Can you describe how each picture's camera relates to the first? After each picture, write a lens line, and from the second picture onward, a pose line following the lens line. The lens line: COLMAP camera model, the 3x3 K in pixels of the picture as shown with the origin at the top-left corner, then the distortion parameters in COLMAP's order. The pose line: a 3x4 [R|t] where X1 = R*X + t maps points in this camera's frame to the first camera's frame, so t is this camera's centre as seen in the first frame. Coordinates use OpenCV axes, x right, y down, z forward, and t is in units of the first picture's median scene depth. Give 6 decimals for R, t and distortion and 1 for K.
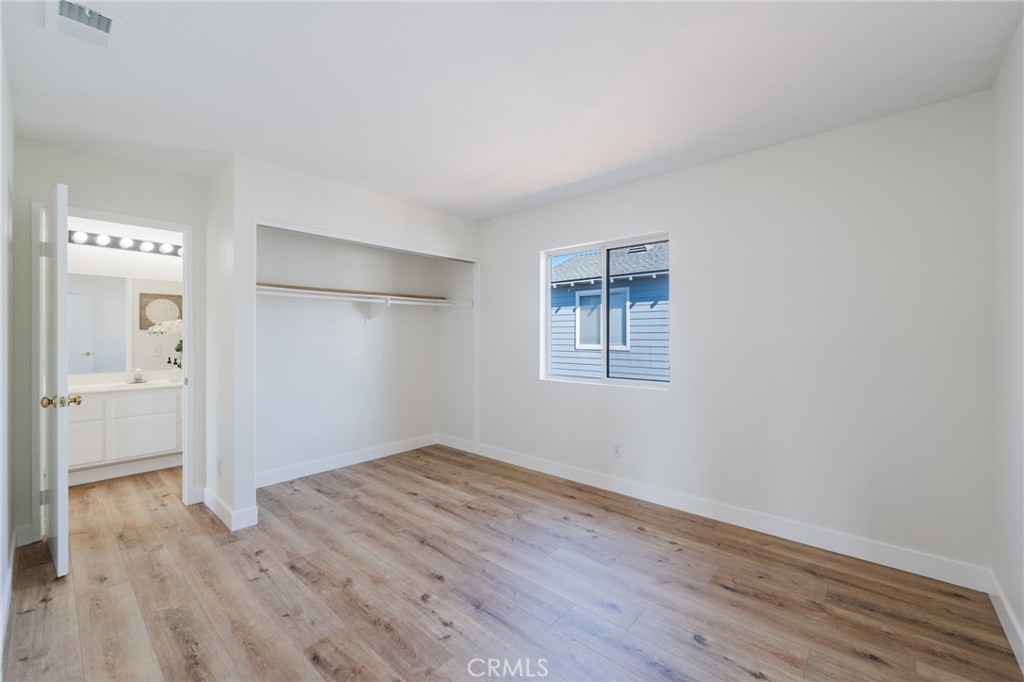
lens RADIAL K [[414.9, 0, 510.2], [0, 414.9, 343.4], [0, 0, 1]] dist [-0.005166, 0.000097]
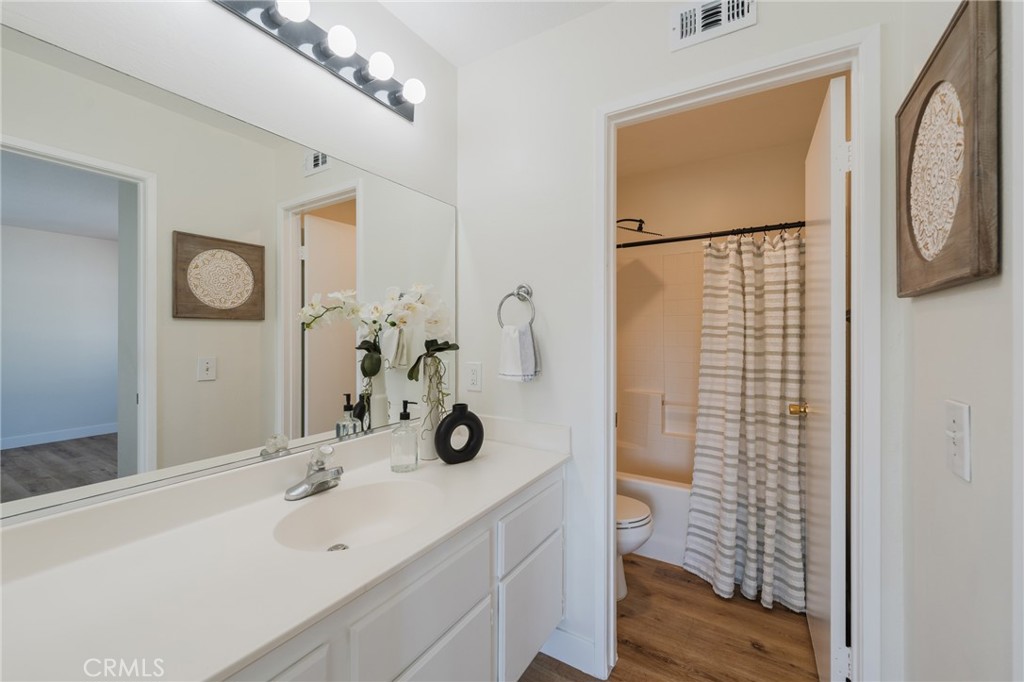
lens RADIAL K [[414.9, 0, 514.1], [0, 414.9, 349.0], [0, 0, 1]] dist [-0.005166, 0.000097]
pose [[0.986907, 0.002022, 0.161278, -0.486674], [-0.001543, 0.999994, -0.003094, -0.001264], [-0.161283, 0.002804, 0.986904, 0.415993]]
